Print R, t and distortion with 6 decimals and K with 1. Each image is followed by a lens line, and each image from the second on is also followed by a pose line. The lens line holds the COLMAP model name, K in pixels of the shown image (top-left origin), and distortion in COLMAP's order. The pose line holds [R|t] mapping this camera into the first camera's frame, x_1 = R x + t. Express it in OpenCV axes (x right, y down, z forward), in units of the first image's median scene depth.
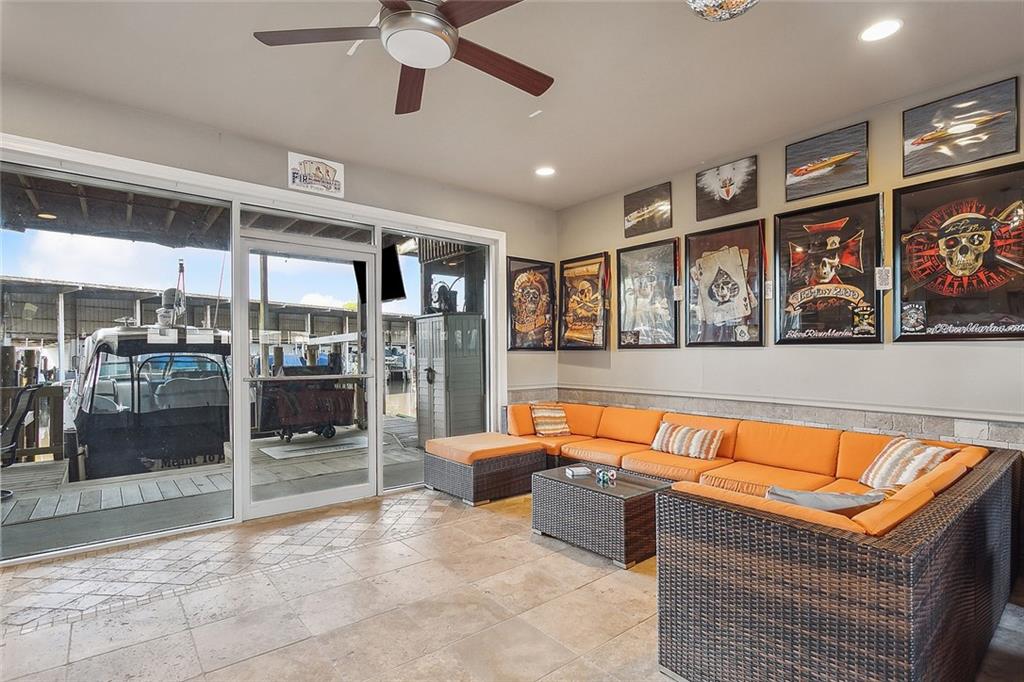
lens RADIAL K [[501.0, 0, 509.9], [0, 501.0, 355.1], [0, 0, 1]] dist [0.001184, 0.003021]
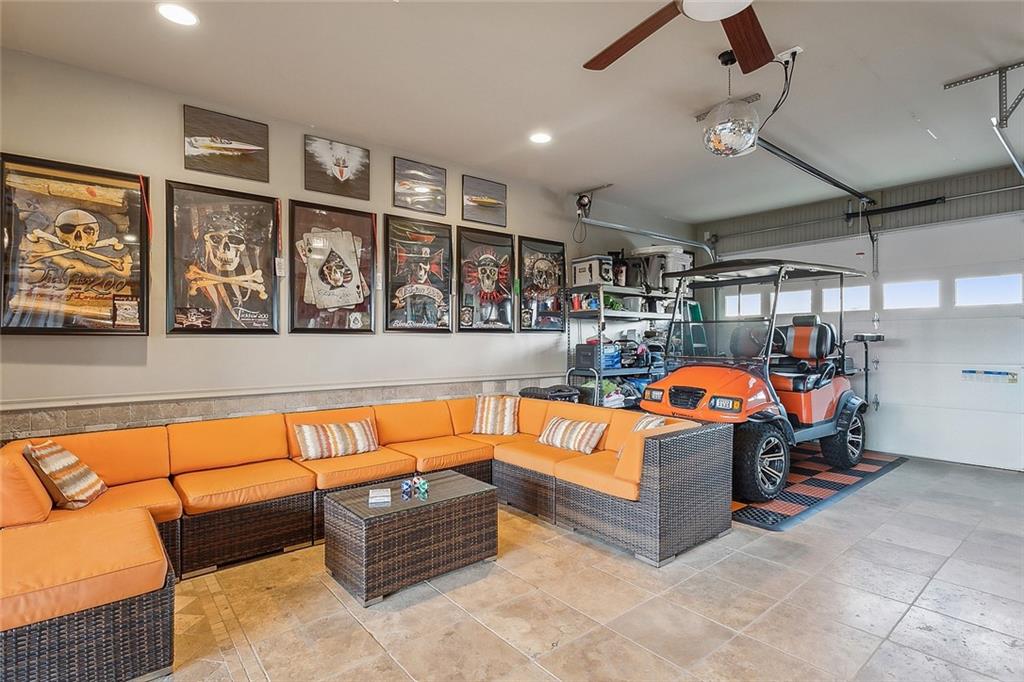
lens RADIAL K [[501.0, 0, 510.9], [0, 501.0, 341.3], [0, 0, 1]] dist [0.001184, 0.003021]
pose [[0.001951, 0.001179, 0.999997, -0.533653], [0.006819, 0.999976, -0.001192, 0.001139], [-0.999975, 0.006822, 0.001942, 0.688569]]
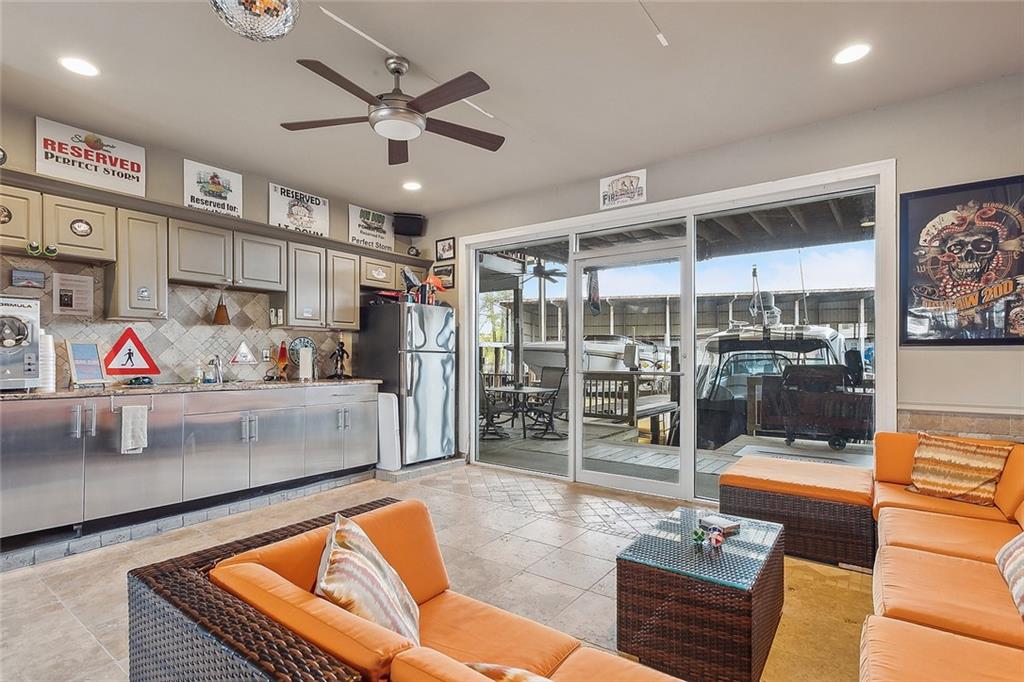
lens RADIAL K [[501.0, 0, 511.7], [0, 501.0, 354.4], [0, 0, 1]] dist [0.001184, 0.003021]
pose [[0.250756, 0.004325, -0.968041, 0.613523], [-0.000578, 0.999991, 0.004318, 0.000016], [0.968050, -0.000524, 0.250756, 0.476936]]
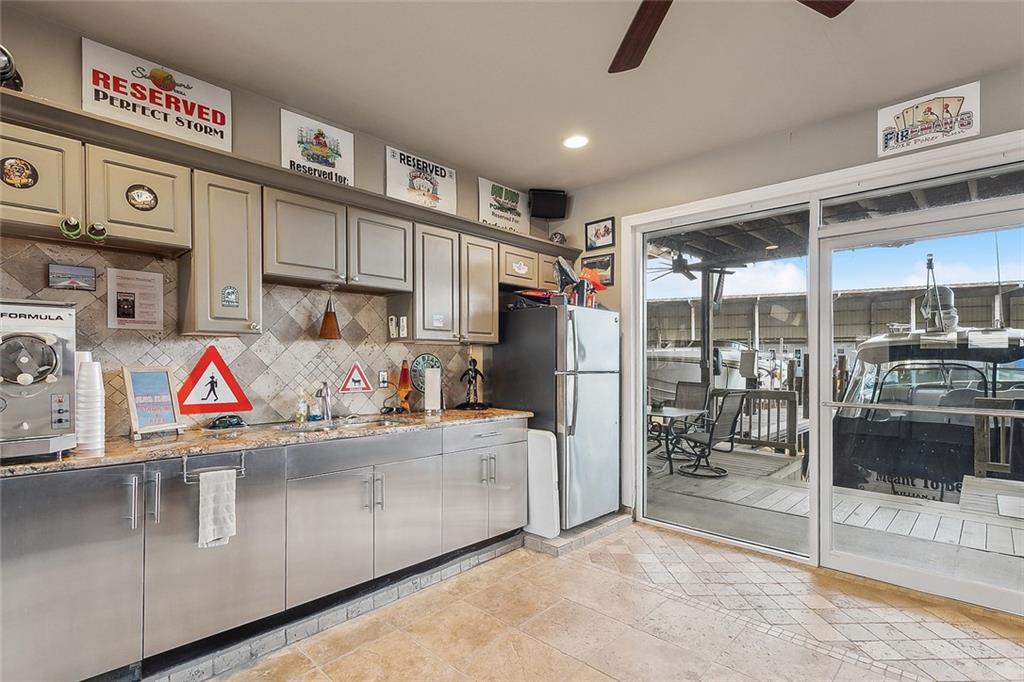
lens RADIAL K [[501.0, 0, 511.2], [0, 501.0, 361.5], [0, 0, 1]] dist [0.001184, 0.003021]
pose [[0.128770, 0.010624, -0.991618, 0.235593], [0.001841, 0.999938, 0.010952, -0.031233], [0.991673, -0.003236, 0.128743, 0.327998]]
